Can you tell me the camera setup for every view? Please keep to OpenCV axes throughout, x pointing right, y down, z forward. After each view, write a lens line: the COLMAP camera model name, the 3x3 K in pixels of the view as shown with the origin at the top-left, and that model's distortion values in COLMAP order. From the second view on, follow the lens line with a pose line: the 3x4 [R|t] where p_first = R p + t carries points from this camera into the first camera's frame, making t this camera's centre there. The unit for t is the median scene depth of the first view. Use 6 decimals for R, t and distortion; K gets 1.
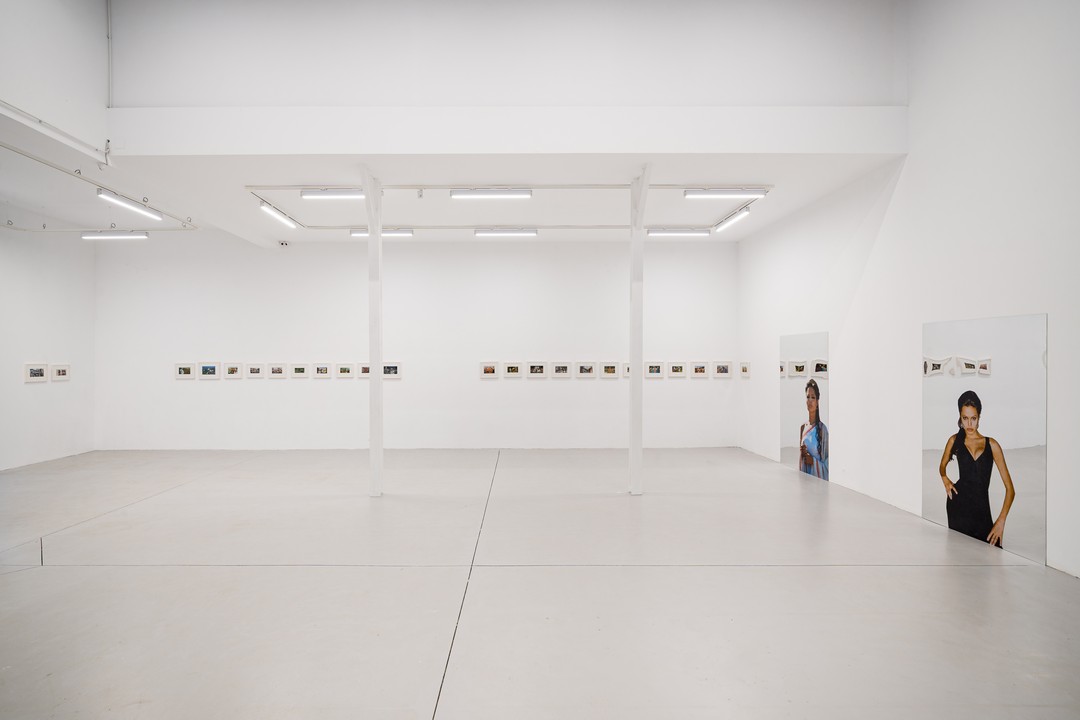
lens RADIAL K [[567.7, 0, 507.7], [0, 567.7, 356.1], [0, 0, 1]] dist [0.020661, -0.000085]
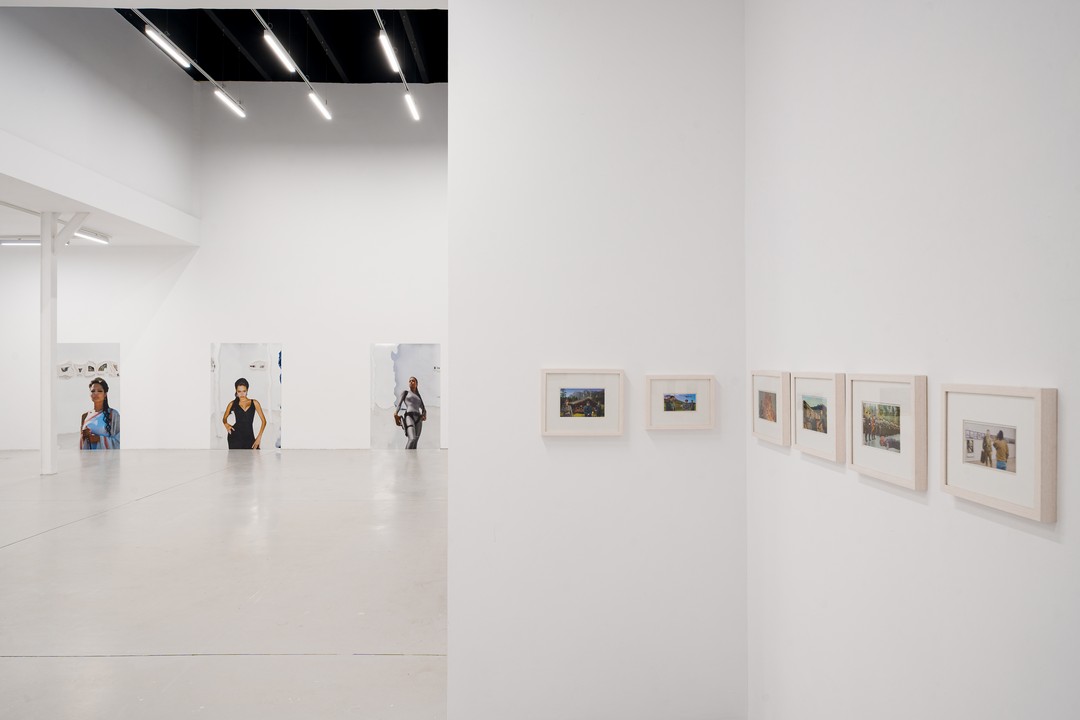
lens RADIAL K [[718.8, 0, 538.4], [0, 718.8, 362.6], [0, 0, 1]] dist [-0.001057, -0.001118]
pose [[-0.018442, 0.002516, 0.999827, -1.204192], [-0.002434, 0.999994, -0.002561, 0.007311], [-0.999827, -0.002480, -0.018436, 0.003069]]
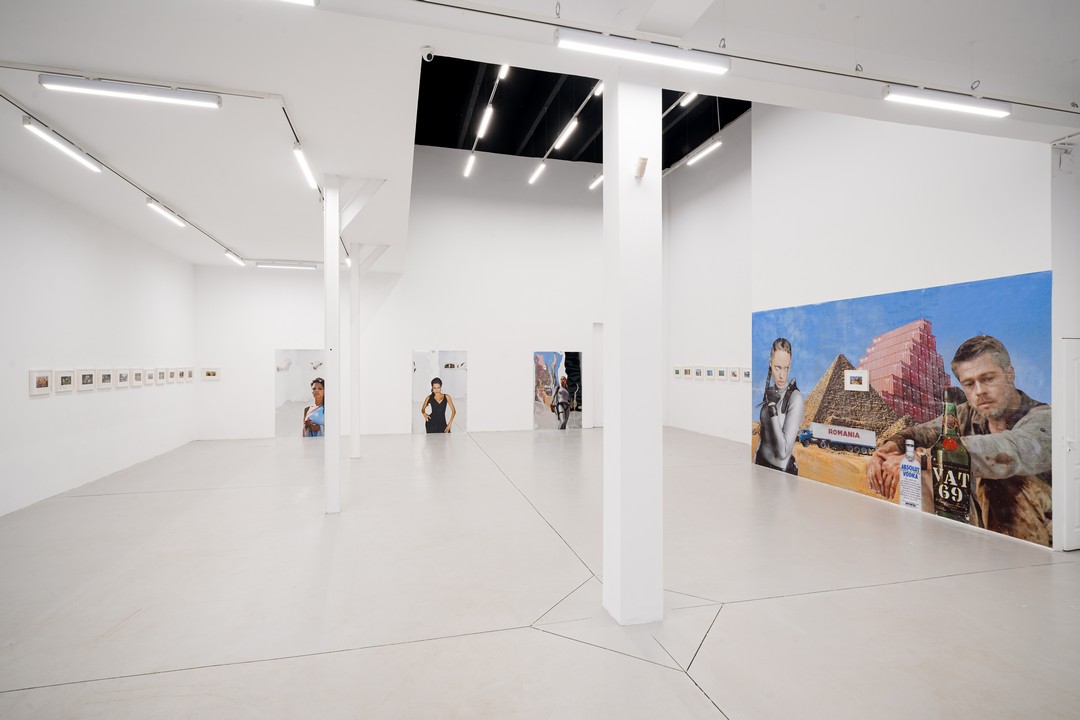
lens RADIAL K [[535.1, 0, 537.0], [0, 535.1, 360.6], [0, 0, 1]] dist [0.000031, 0.000423]
pose [[-0.250419, 0.009530, 0.968091, -1.141796], [-0.002921, 0.999940, -0.010599, 0.005973], [-0.968133, -0.005482, -0.250376, 0.806089]]
